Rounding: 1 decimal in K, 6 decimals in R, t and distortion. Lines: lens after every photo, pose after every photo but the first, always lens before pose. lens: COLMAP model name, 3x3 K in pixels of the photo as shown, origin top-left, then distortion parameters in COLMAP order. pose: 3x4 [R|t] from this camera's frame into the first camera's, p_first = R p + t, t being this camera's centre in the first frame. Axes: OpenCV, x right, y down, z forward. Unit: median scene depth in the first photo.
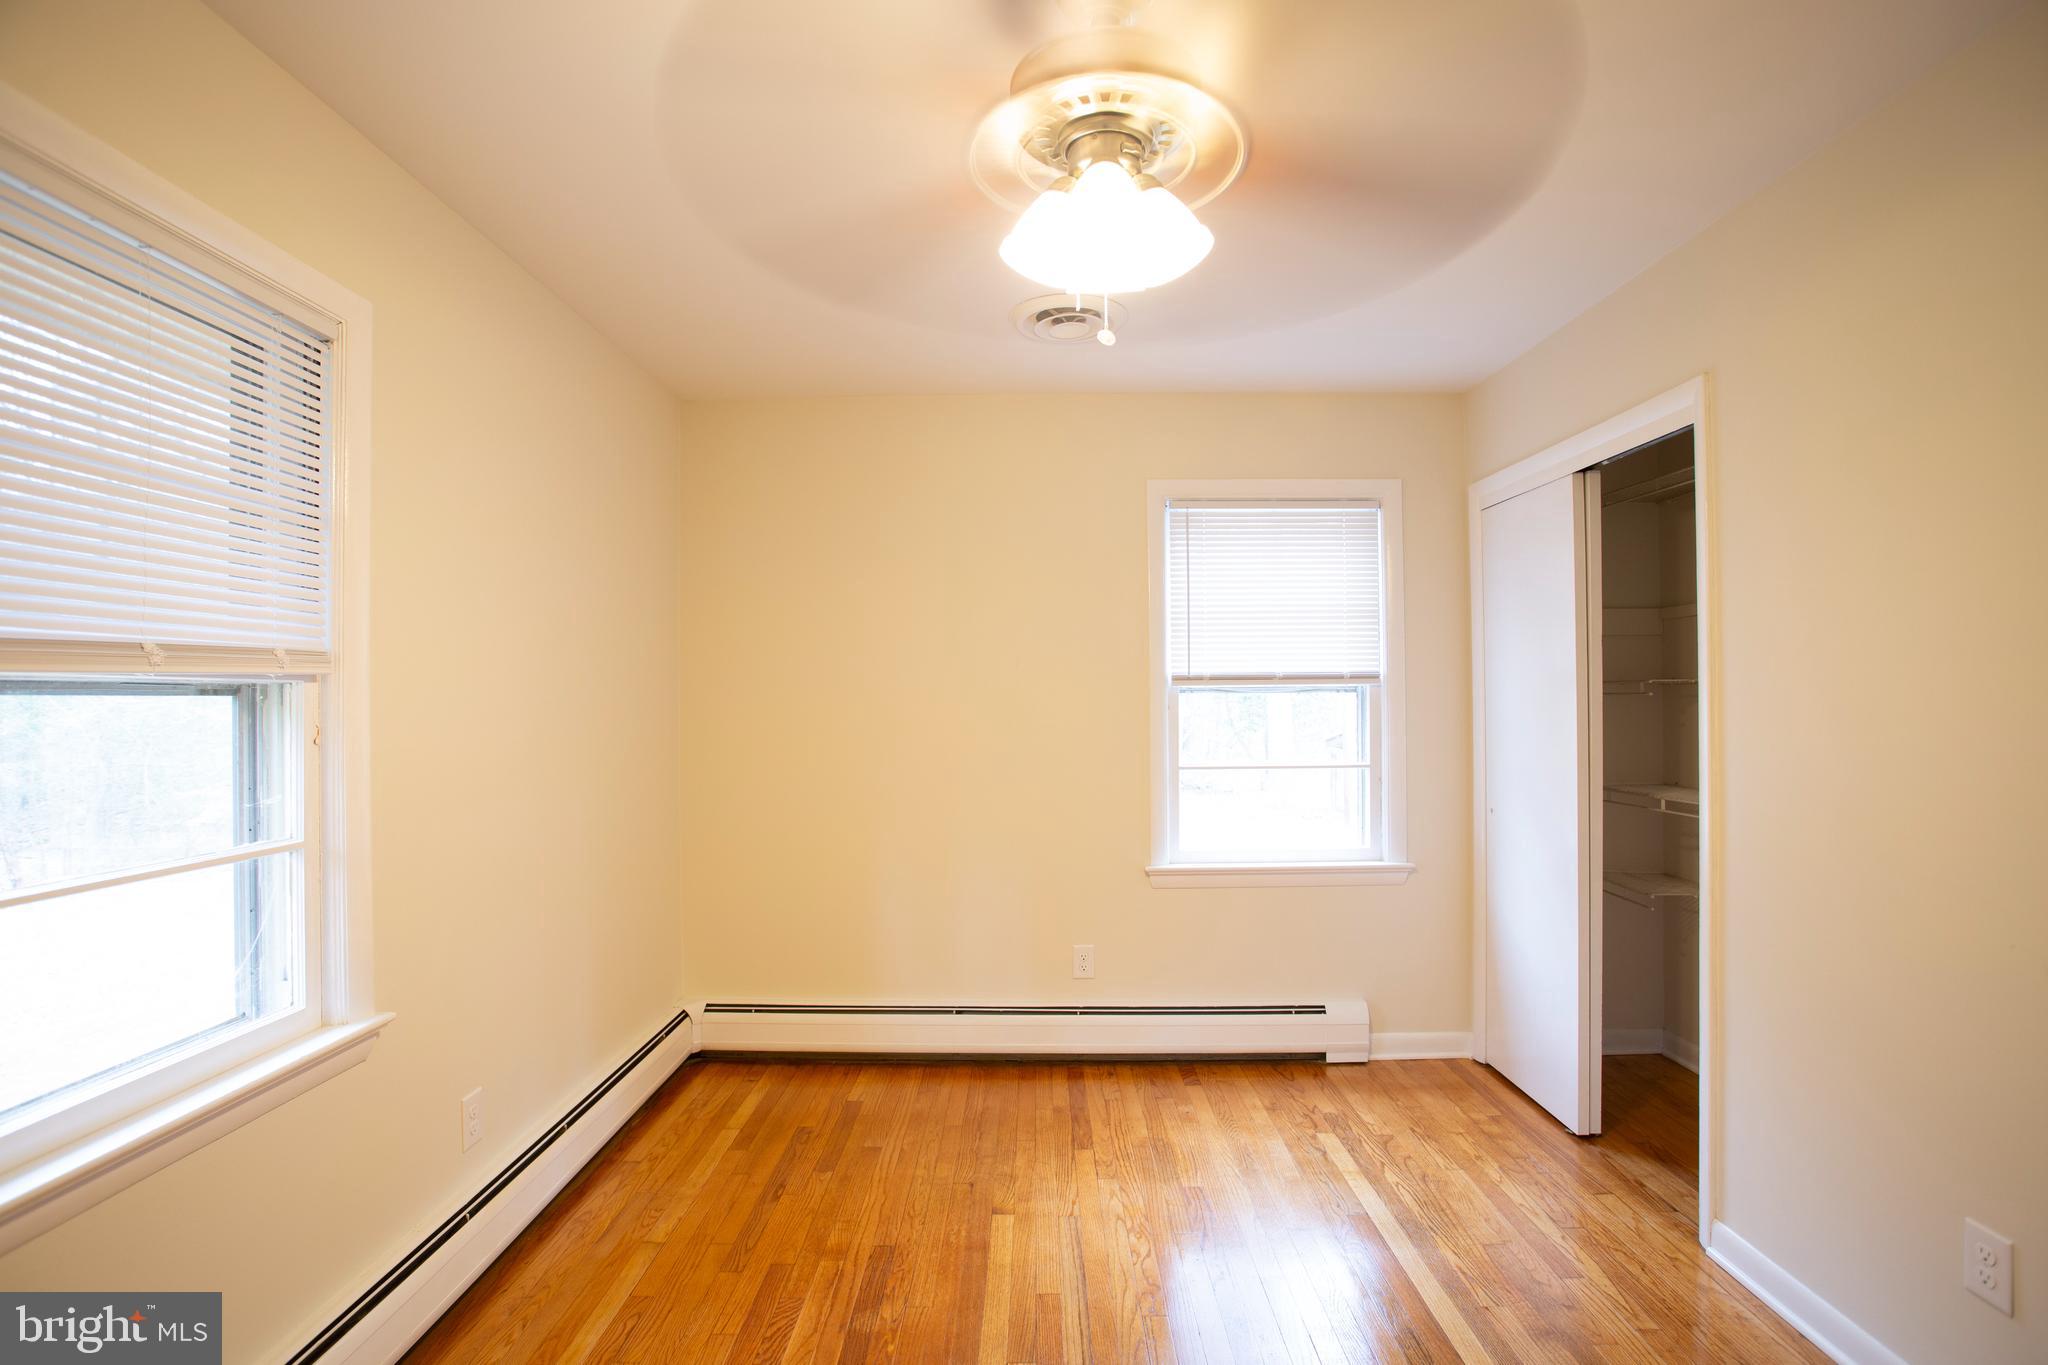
lens RADIAL K [[982.6, 0, 1020.4], [0, 982.6, 699.5], [0, 0, 1]] dist [-0.036082, 0.004007]
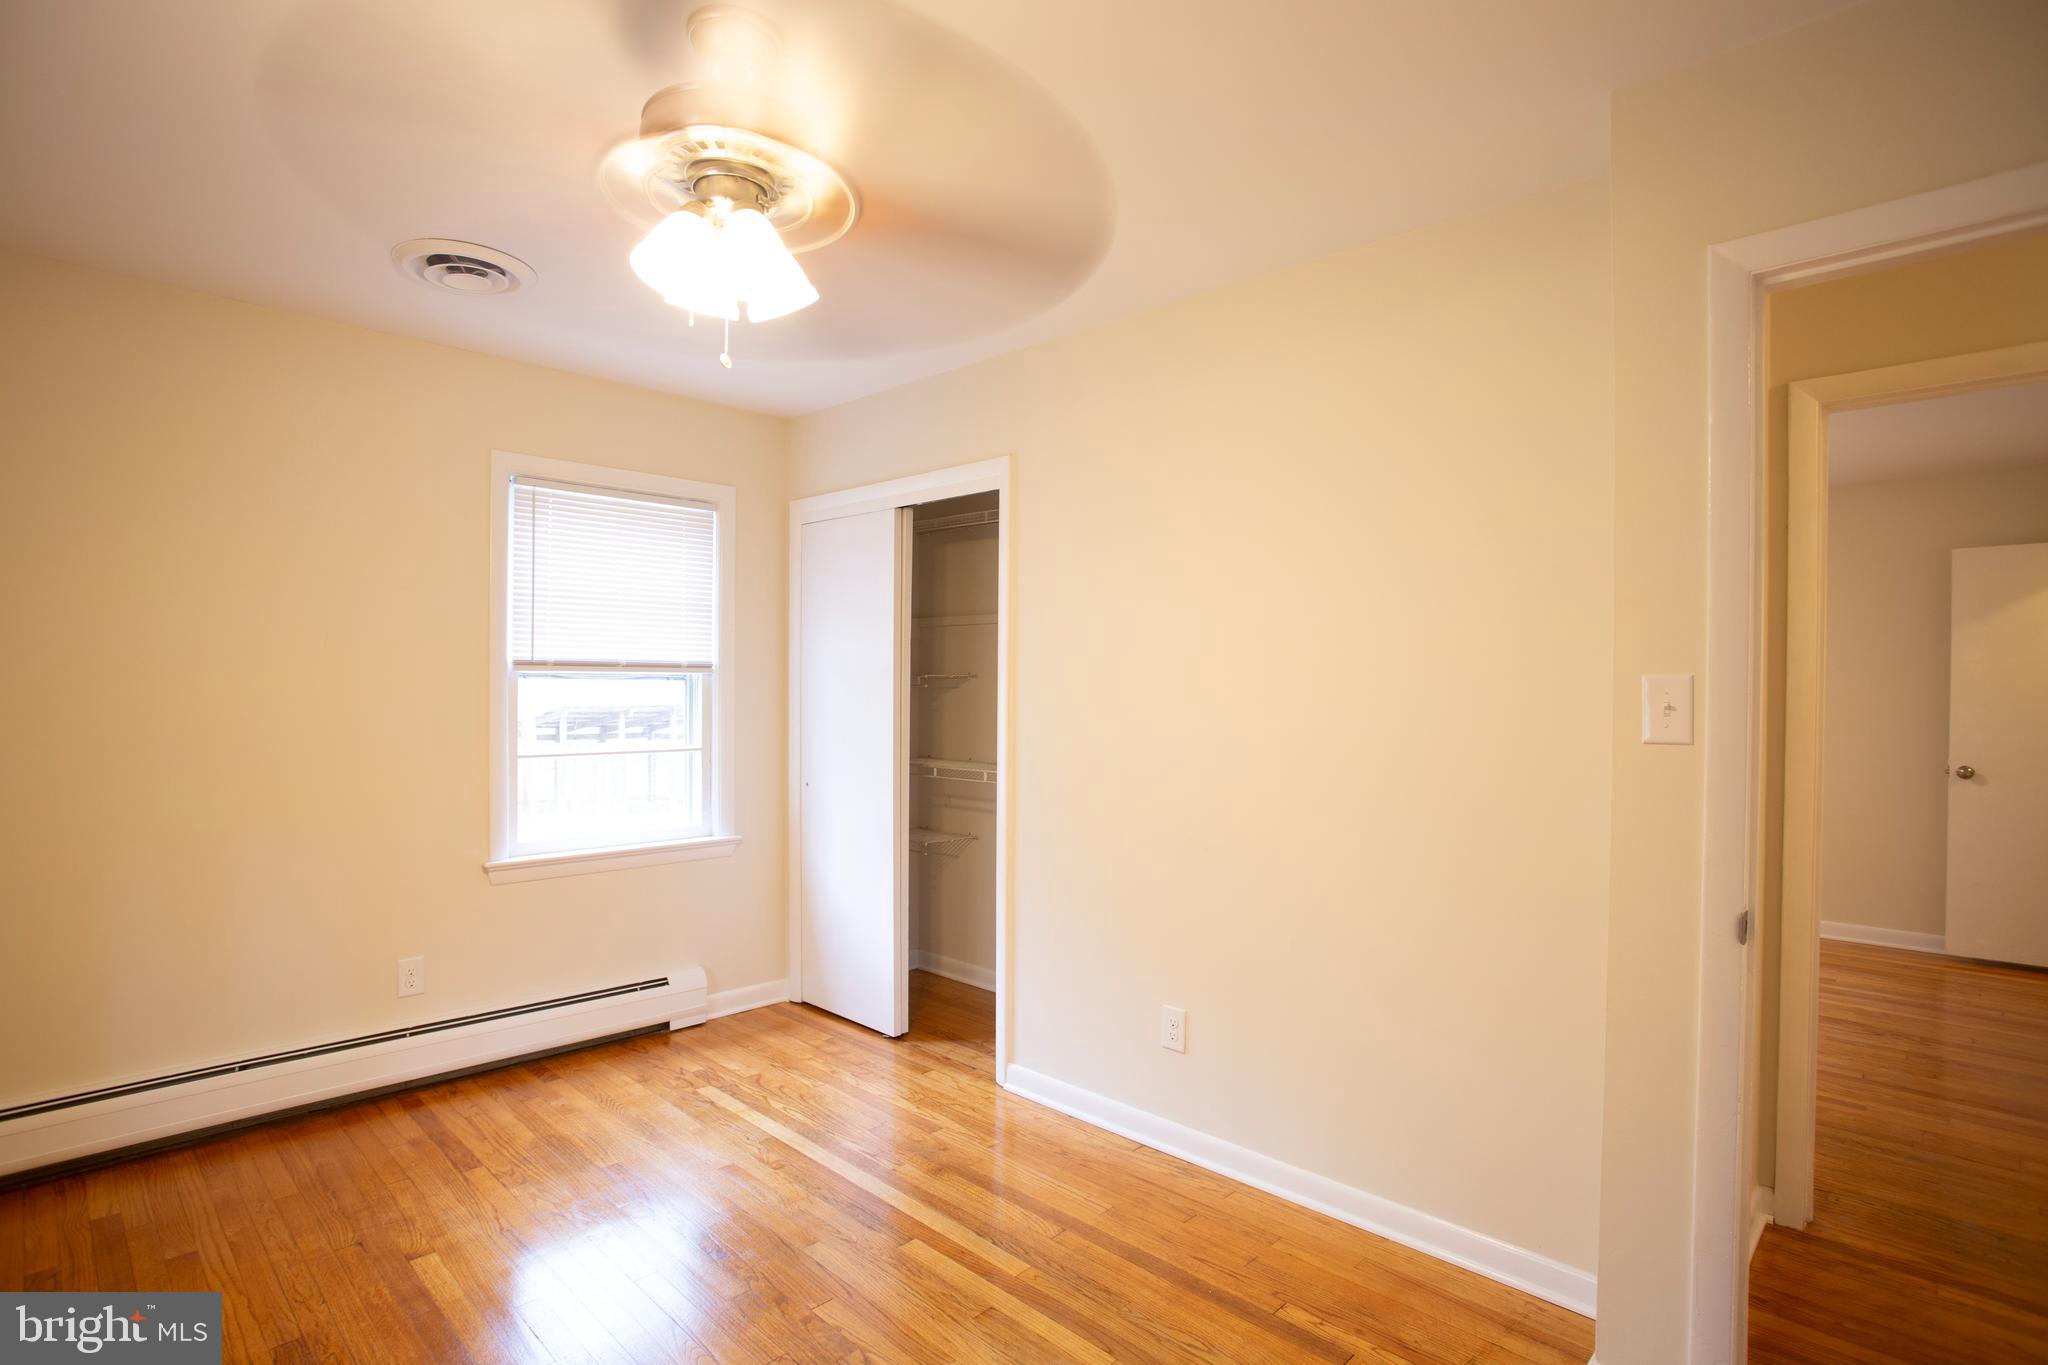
lens RADIAL K [[997.2, 0, 968.5], [0, 997.2, 706.2], [0, 0, 1]] dist [0.018990, 0.004746]
pose [[0.744921, -0.004773, 0.667136, -0.180481], [-0.011588, 0.999731, 0.020092, -0.005101], [-0.667052, -0.022698, 0.744665, -0.019171]]
